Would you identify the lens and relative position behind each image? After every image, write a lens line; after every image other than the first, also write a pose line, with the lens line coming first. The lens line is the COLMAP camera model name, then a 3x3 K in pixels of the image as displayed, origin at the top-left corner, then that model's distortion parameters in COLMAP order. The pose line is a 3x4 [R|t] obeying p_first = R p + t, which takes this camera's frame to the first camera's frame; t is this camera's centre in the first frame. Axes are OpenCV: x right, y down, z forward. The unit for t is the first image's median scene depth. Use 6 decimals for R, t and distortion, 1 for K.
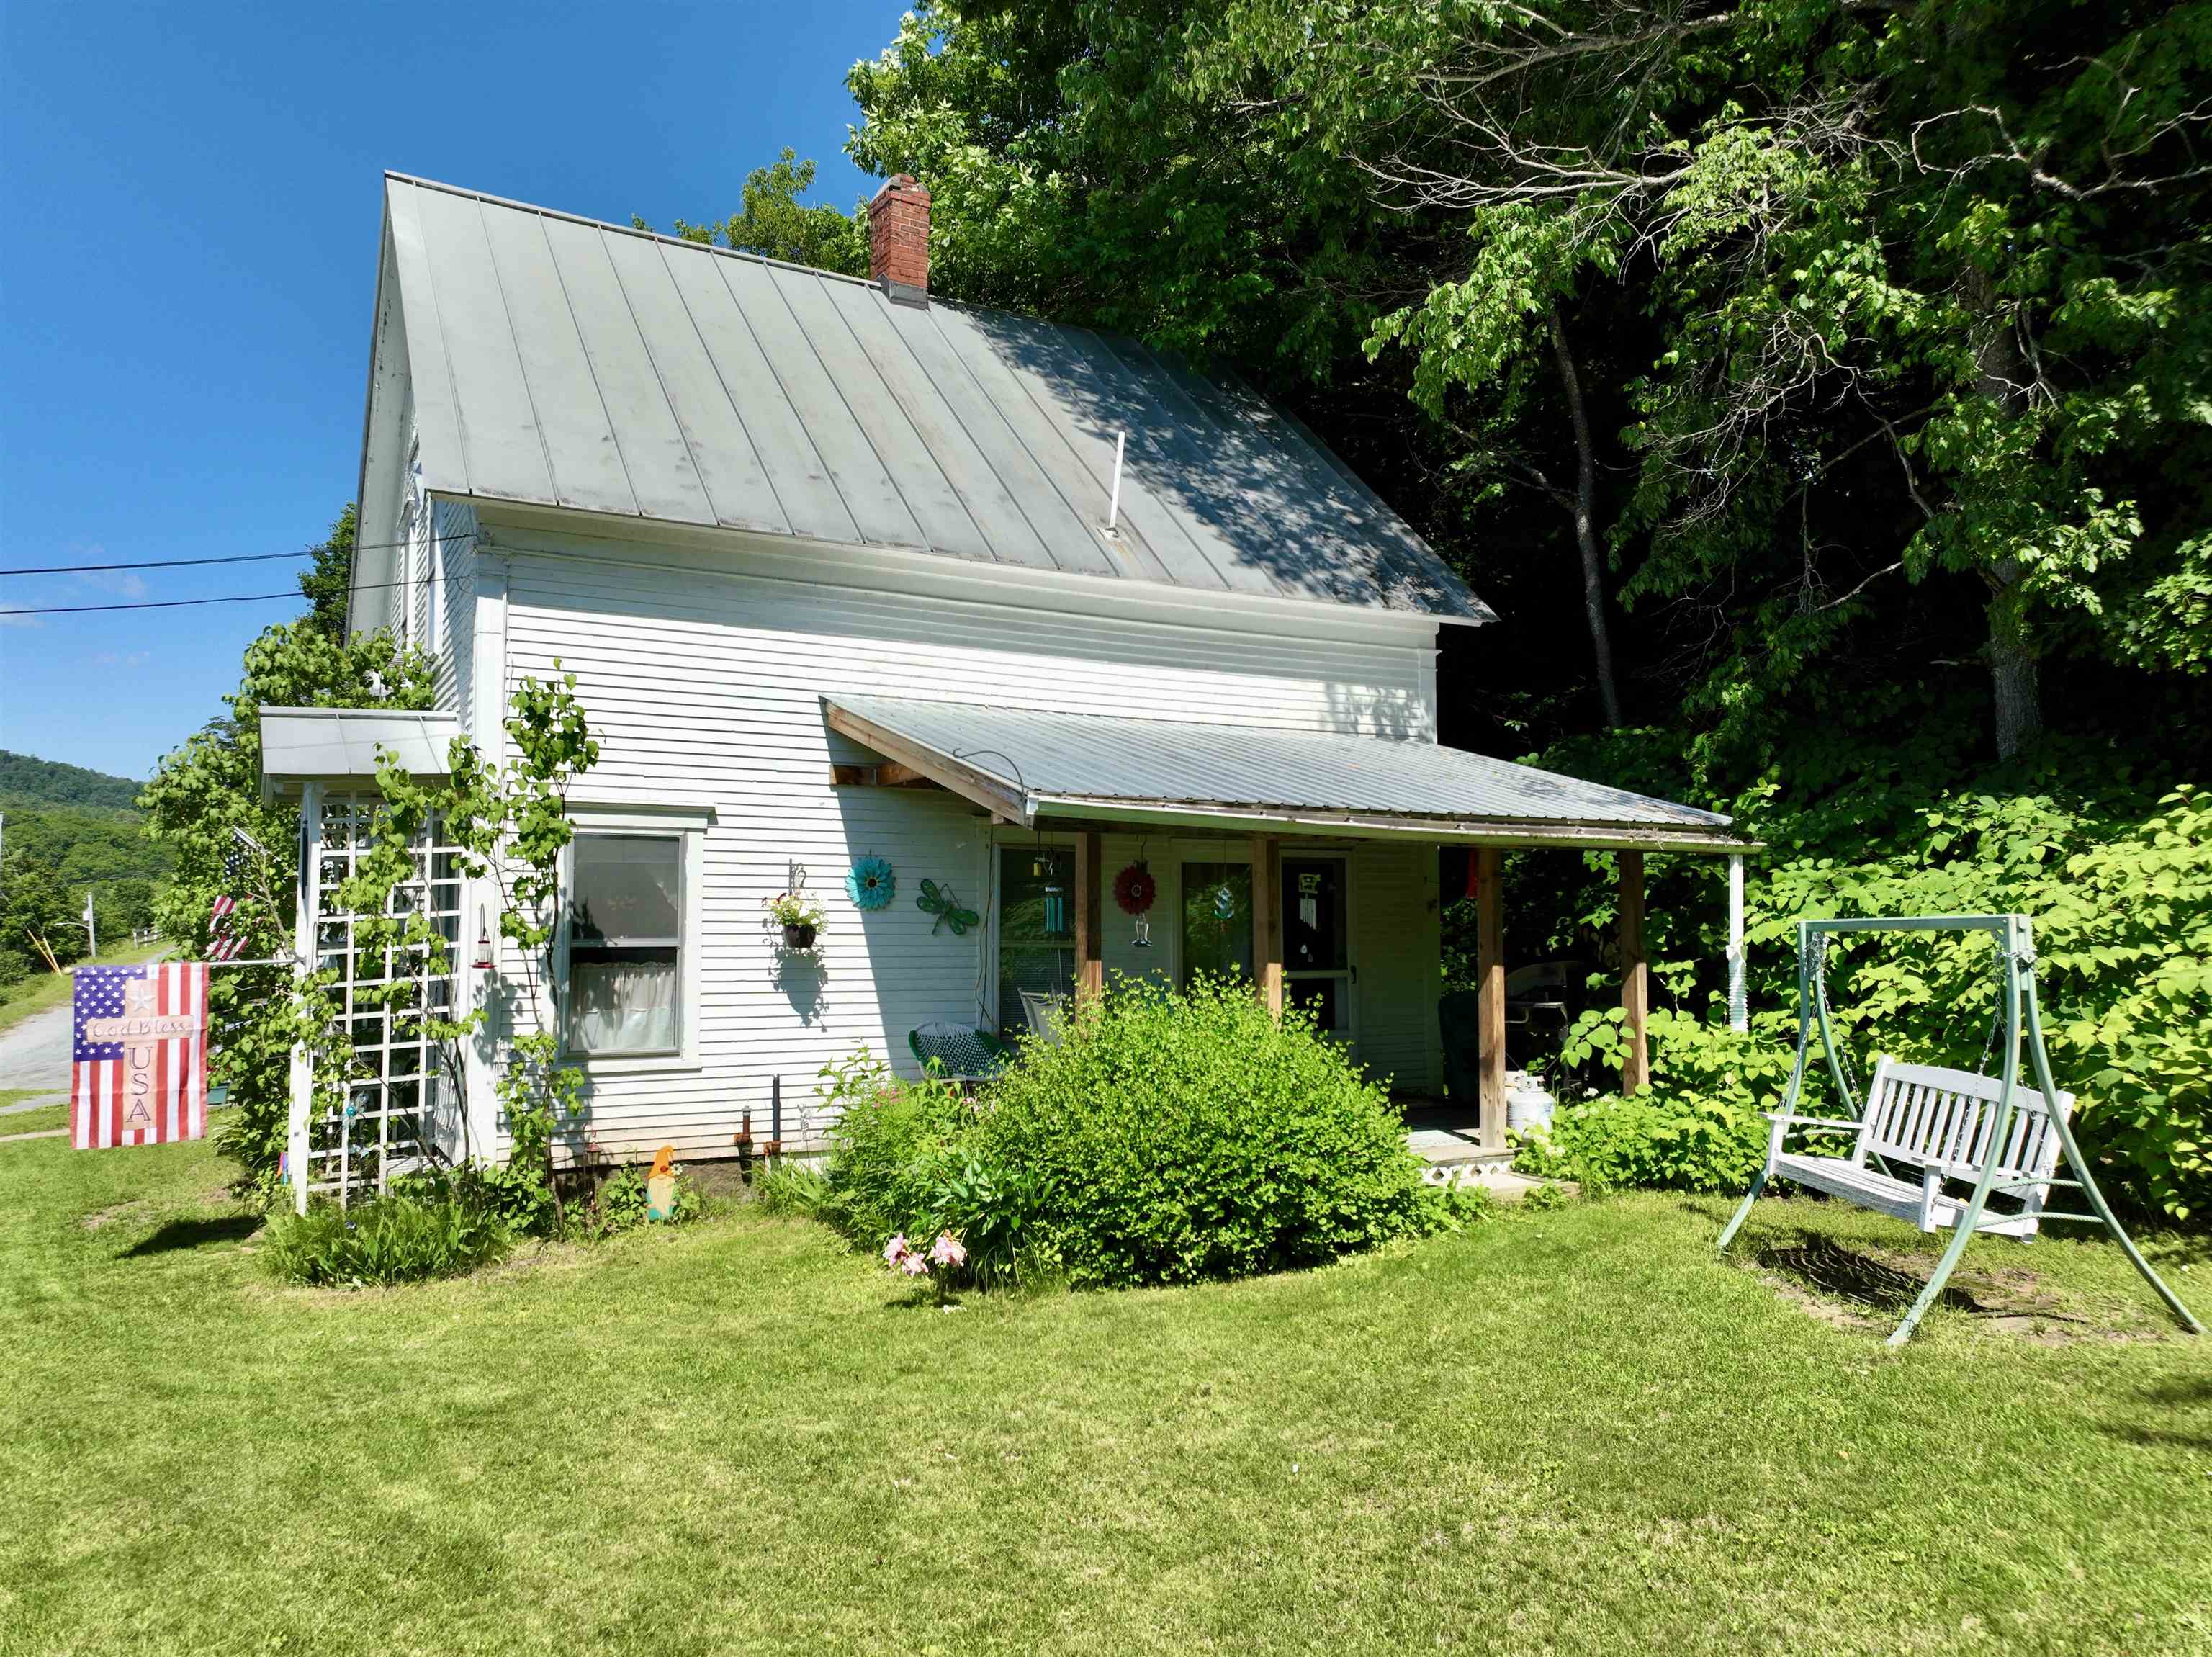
lens RADIAL K [[1551.3, 0, 1106.0], [0, 1551.3, 828.5], [0, 0, 1]] dist [-0.009060, 0.025018]
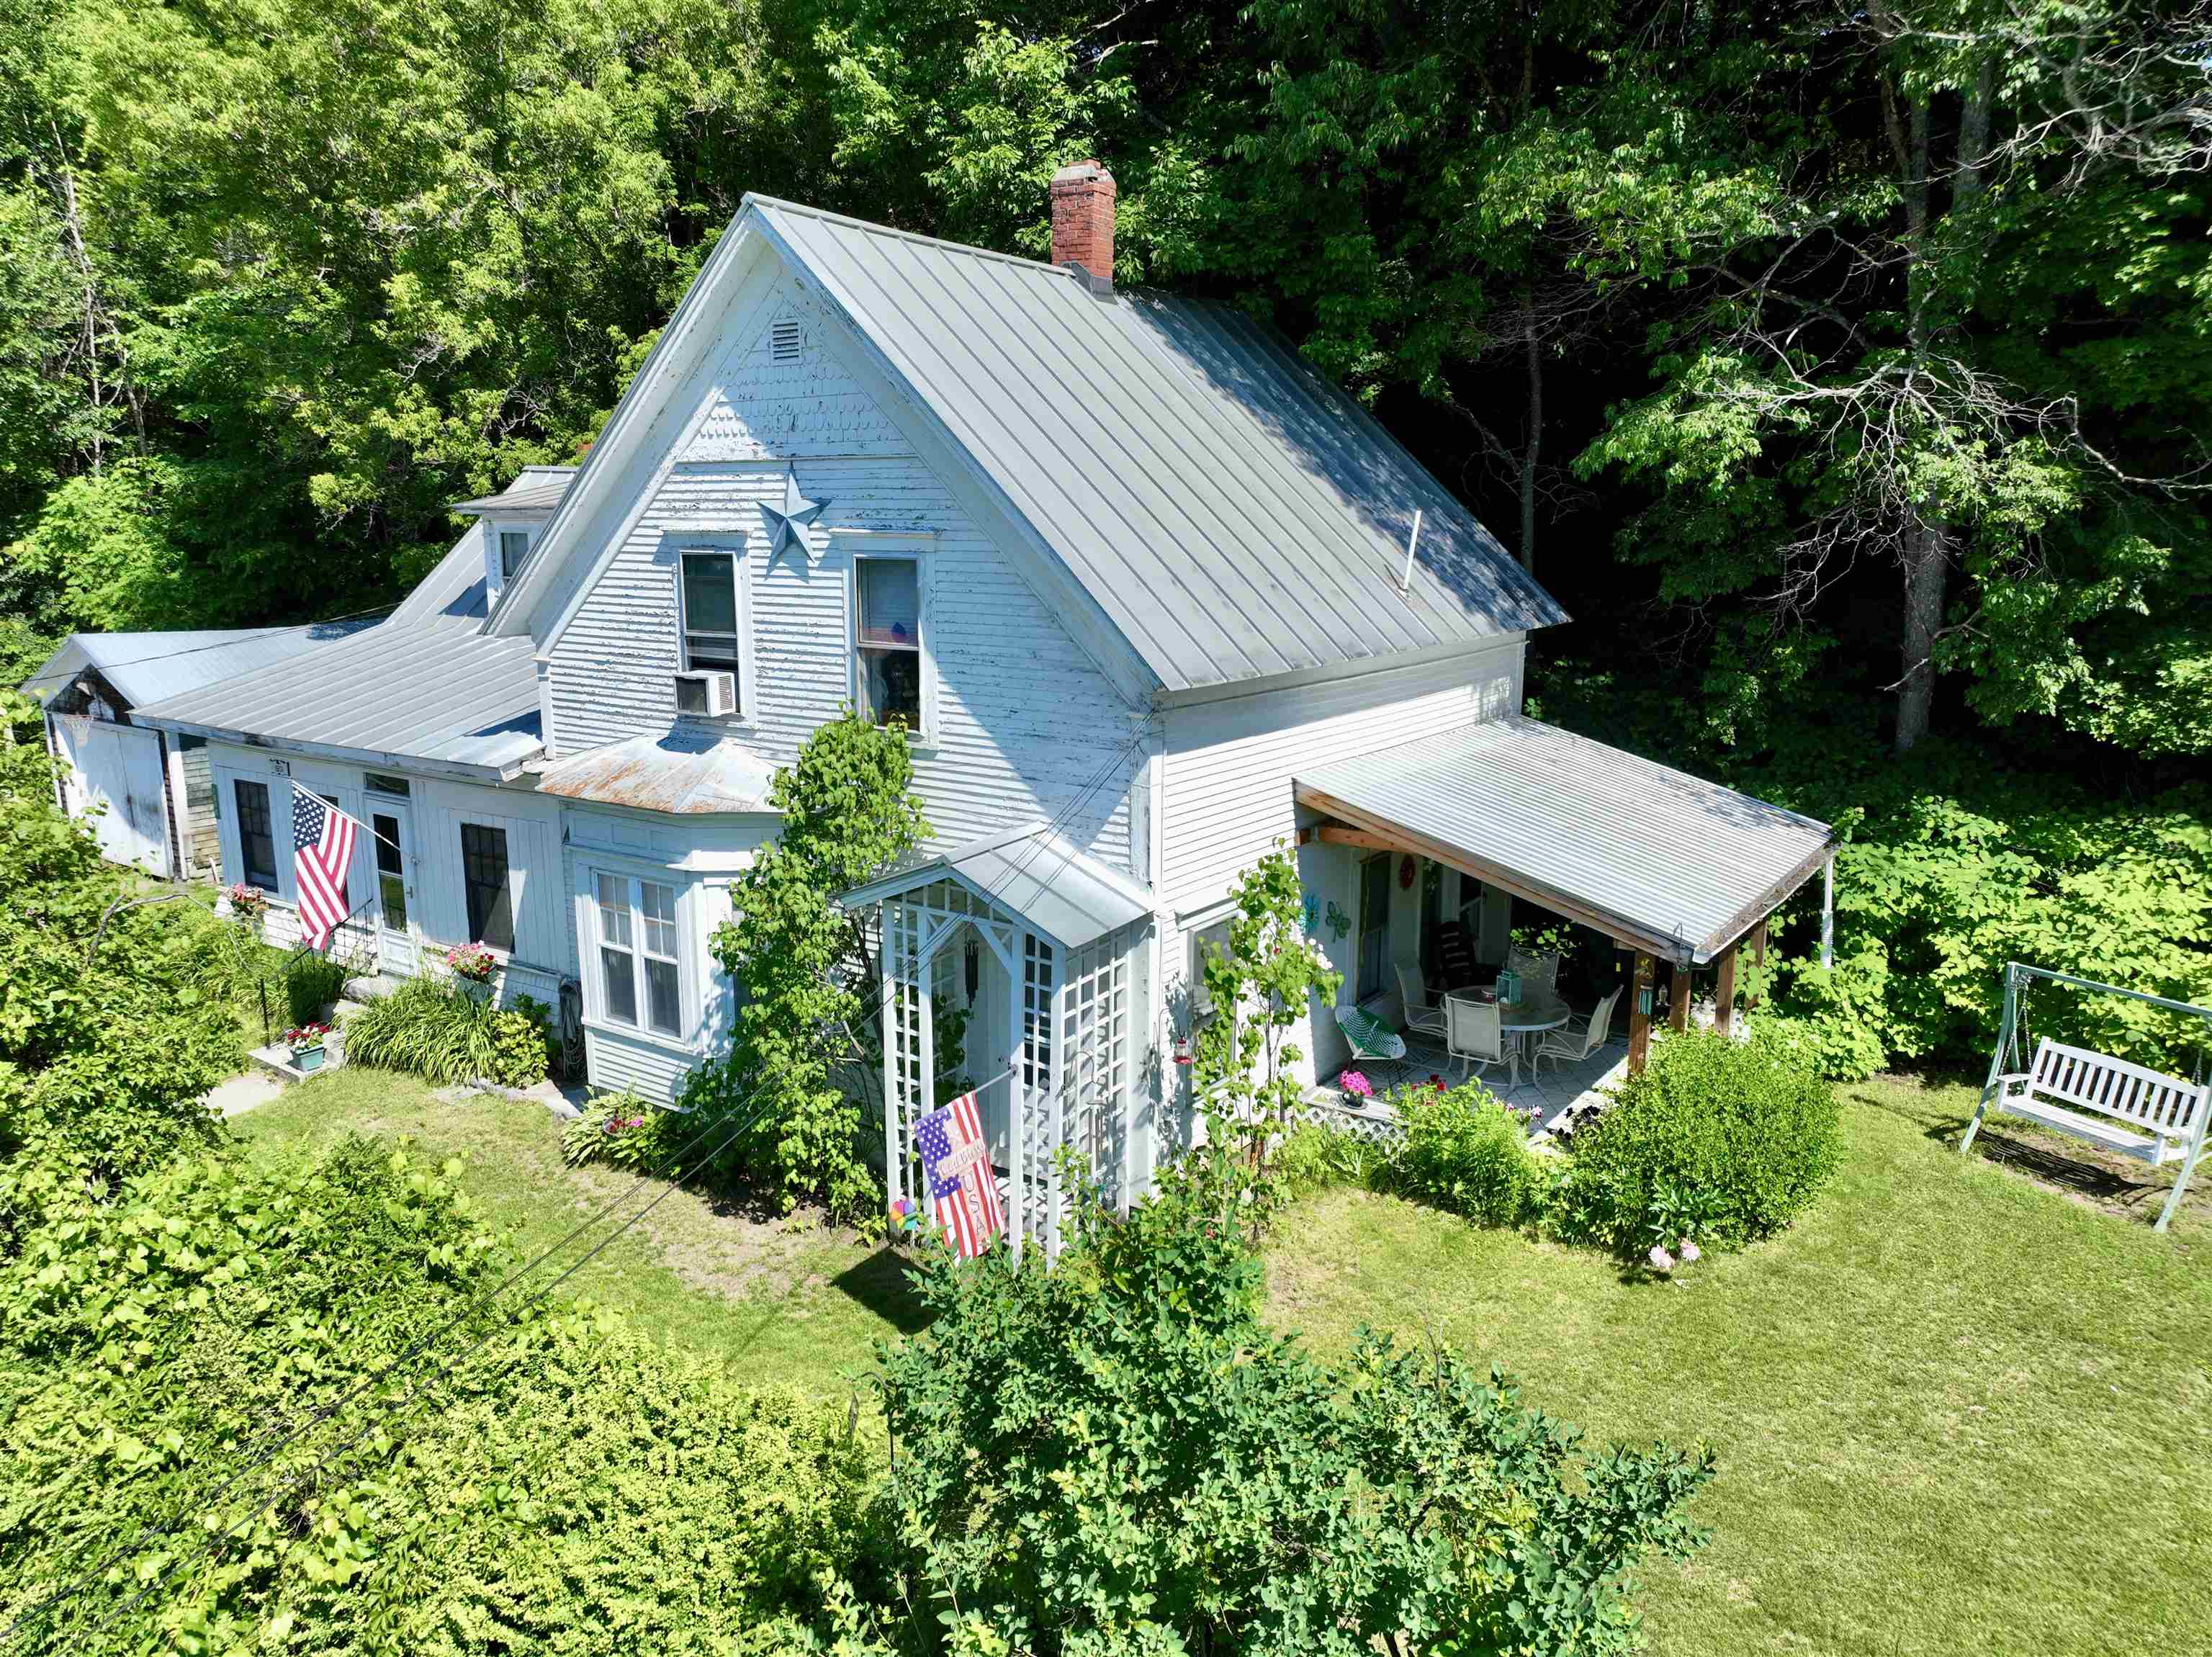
lens RADIAL K [[1551.3, 0, 1106.0], [0, 1551.3, 828.5], [0, 0, 1]] dist [-0.009060, 0.025018]
pose [[0.898340, -0.085102, 0.430979, -0.855337], [-0.025777, 0.969155, 0.245102, -0.346506], [-0.438544, -0.231294, 0.868437, -0.018569]]
